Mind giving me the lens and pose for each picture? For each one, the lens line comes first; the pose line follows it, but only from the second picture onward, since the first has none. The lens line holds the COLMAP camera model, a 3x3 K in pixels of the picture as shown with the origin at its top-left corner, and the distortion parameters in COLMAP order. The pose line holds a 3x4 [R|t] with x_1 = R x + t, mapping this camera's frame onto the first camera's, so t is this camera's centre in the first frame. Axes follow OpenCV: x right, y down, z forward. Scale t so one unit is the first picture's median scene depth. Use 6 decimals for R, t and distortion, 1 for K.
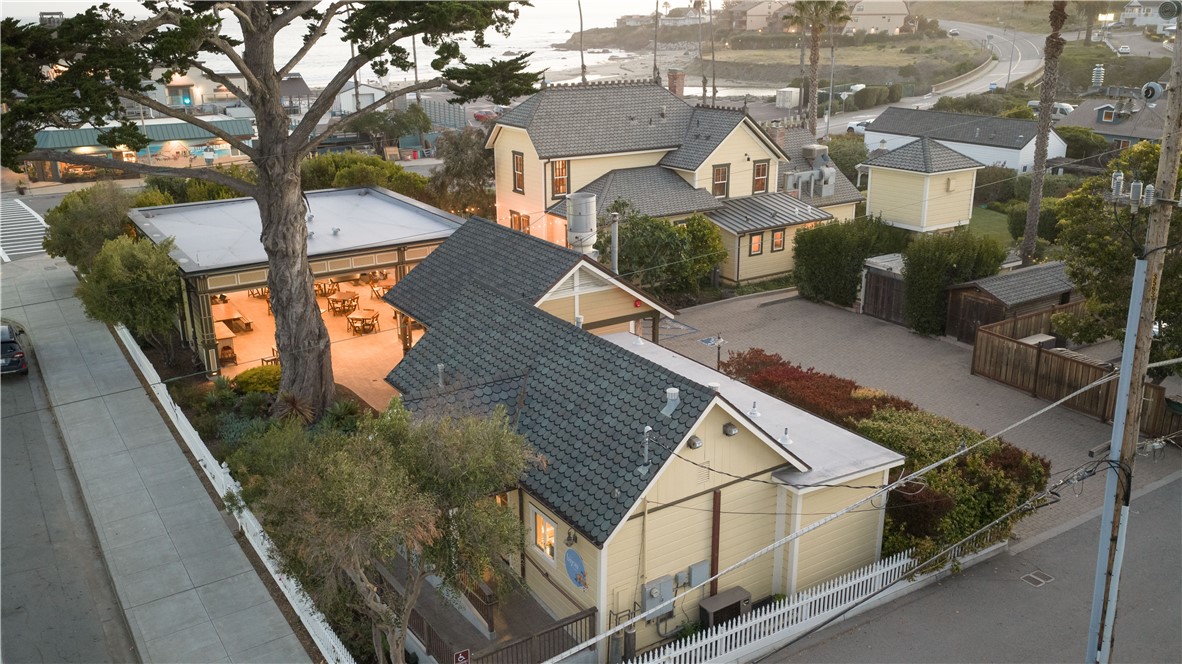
lens RADIAL K [[980.2, 0, 596.5], [0, 980.2, 329.9], [0, 0, 1]] dist [0.035136, -0.058723]
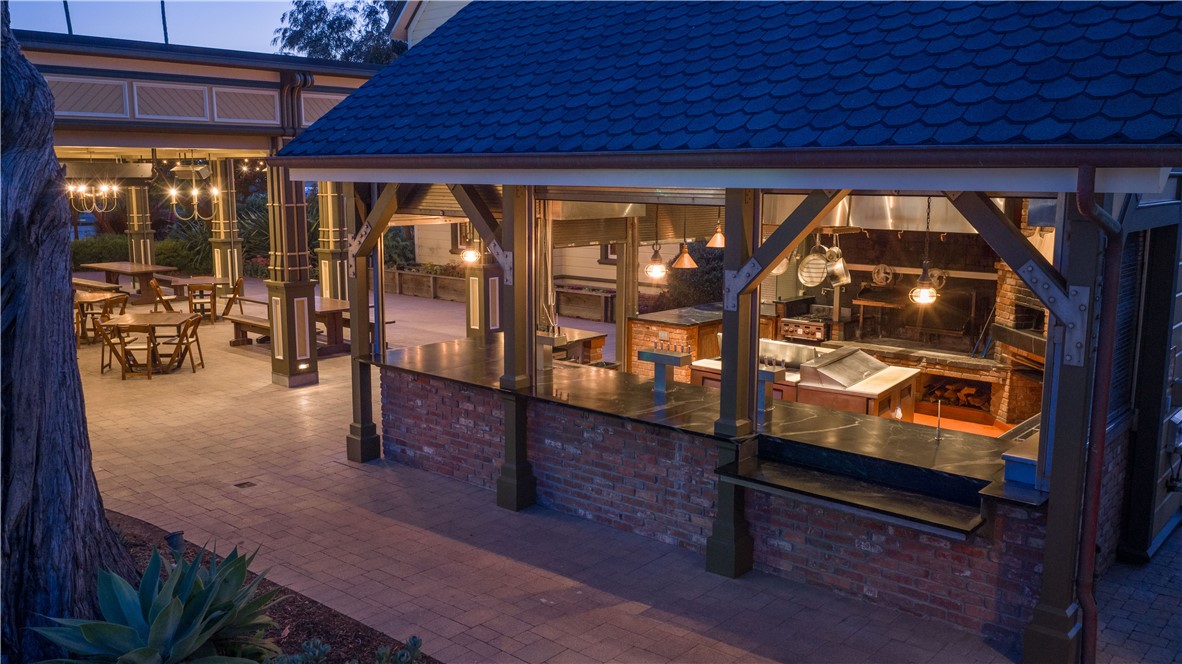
lens RADIAL K [[980.2, 0, 593.6], [0, 980.2, 332.2], [0, 0, 1]] dist [0.035136, -0.058723]
pose [[0.966440, -0.034860, 0.254518, -0.176710], [0.073197, 0.987049, -0.142747, 0.048635], [-0.246245, 0.156586, 0.956475, 0.636739]]
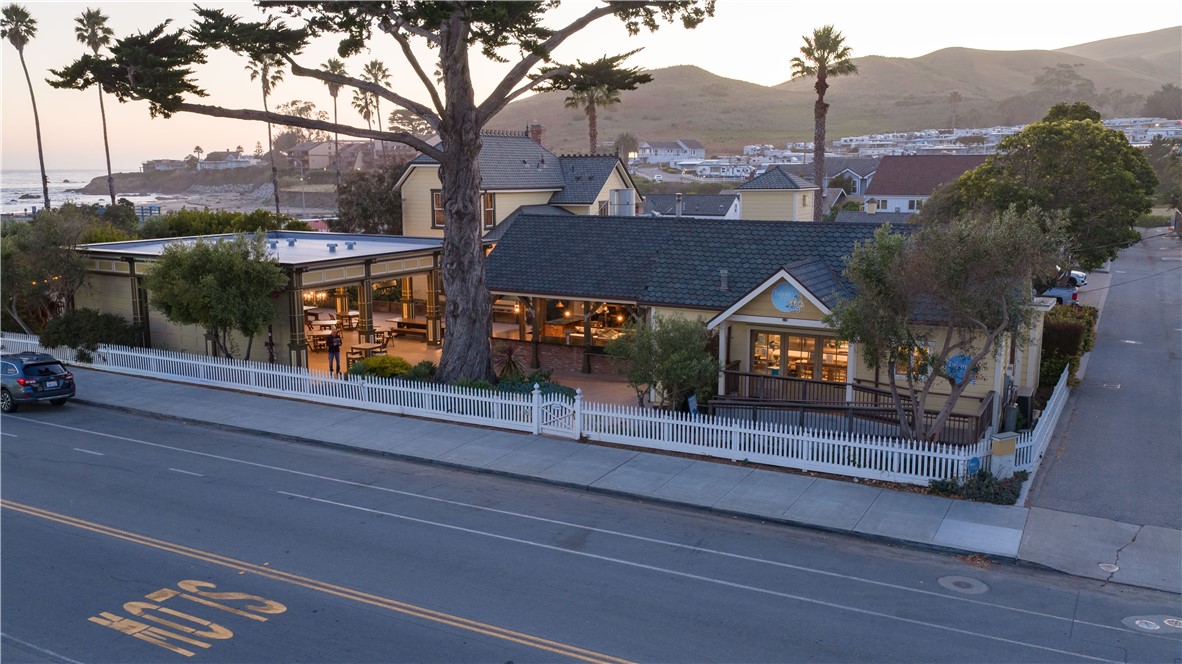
lens RADIAL K [[980.2, 0, 592.9], [0, 980.2, 329.3], [0, 0, 1]] dist [0.035136, -0.058723]
pose [[0.884565, -0.073434, 0.460599, -0.501387], [0.142266, 0.982948, -0.116504, 0.130280], [-0.444190, 0.168583, 0.879929, 0.032846]]
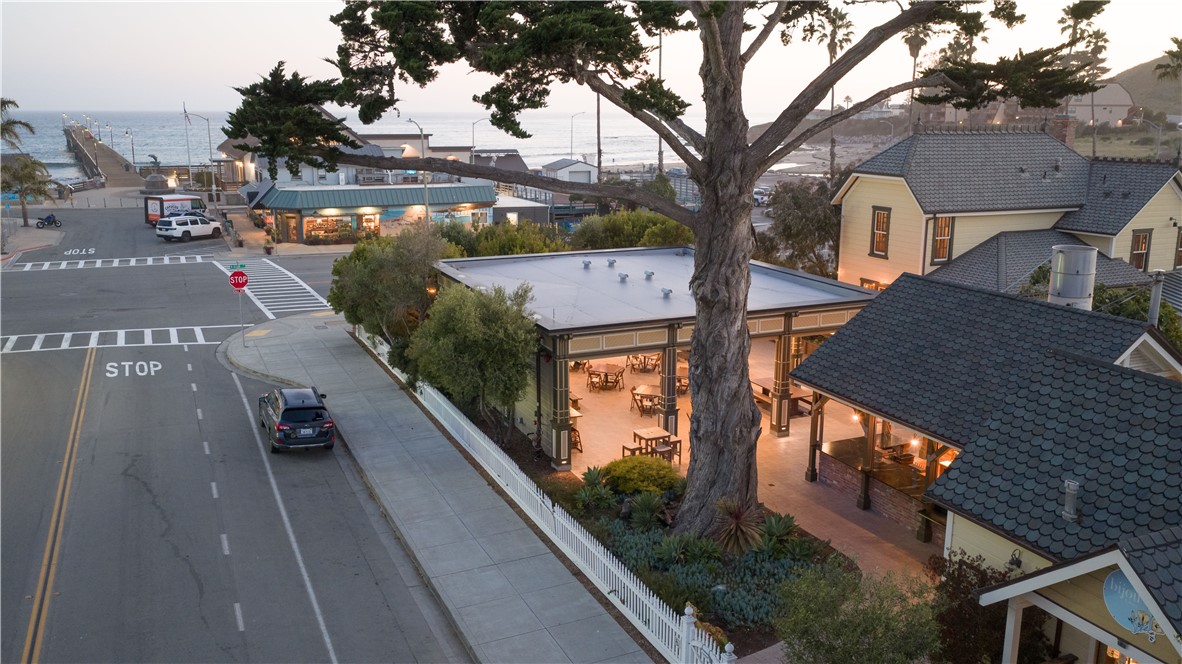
lens RADIAL K [[980.2, 0, 596.5], [0, 980.2, 328.1], [0, 0, 1]] dist [0.035136, -0.058723]
pose [[0.987728, 0.040895, -0.150733, -0.218249], [-0.055118, 0.994286, -0.091421, 0.007328], [0.146133, 0.098608, 0.984338, 0.200539]]
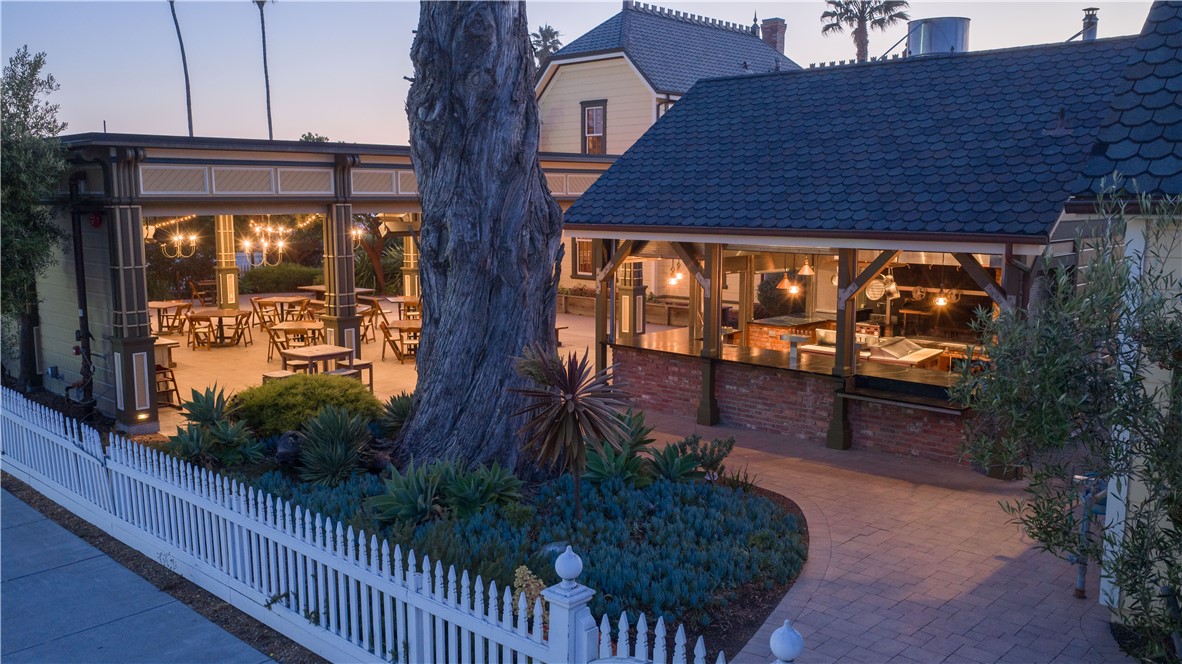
lens RADIAL K [[980.2, 0, 594.9], [0, 980.2, 331.5], [0, 0, 1]] dist [0.035136, -0.058723]
pose [[0.973615, -0.027570, 0.226527, -0.261790], [0.067141, 0.983345, -0.168892, 0.078415], [-0.218097, 0.179645, 0.959250, 0.502277]]
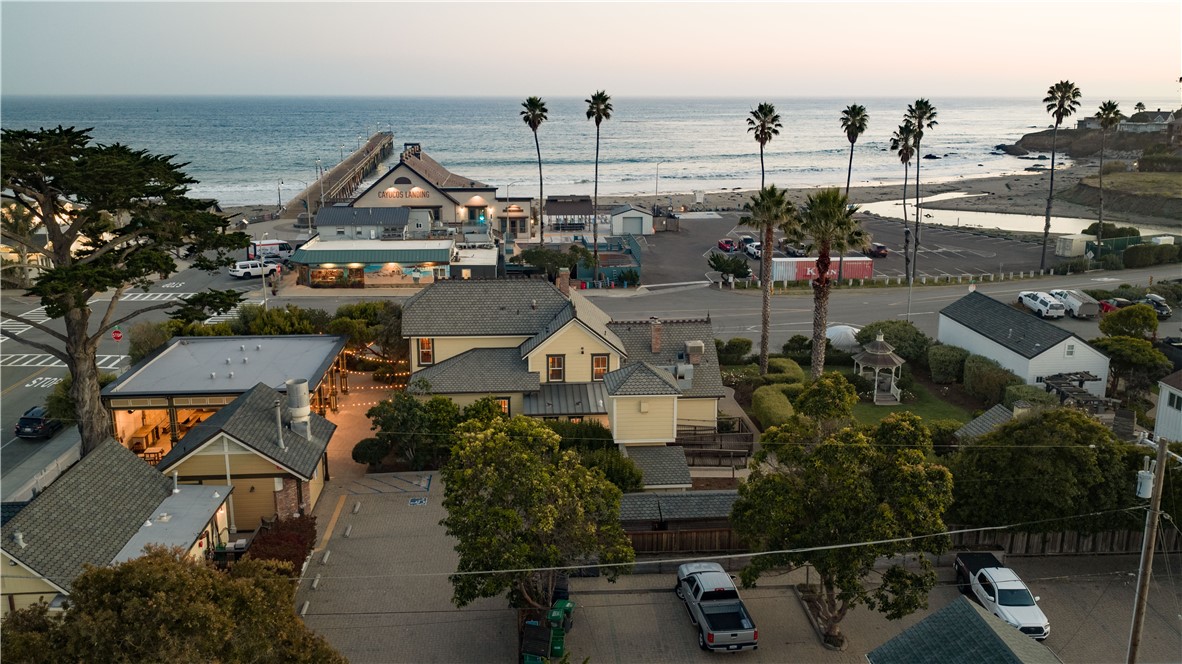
lens RADIAL K [[980.2, 0, 595.3], [0, 980.2, 329.5], [0, 0, 1]] dist [0.035136, -0.058723]
pose [[0.876971, 0.119131, -0.465542, 0.869347], [-0.154324, 0.987287, -0.038066, -0.191760], [0.455089, 0.105227, 0.884207, -0.056444]]
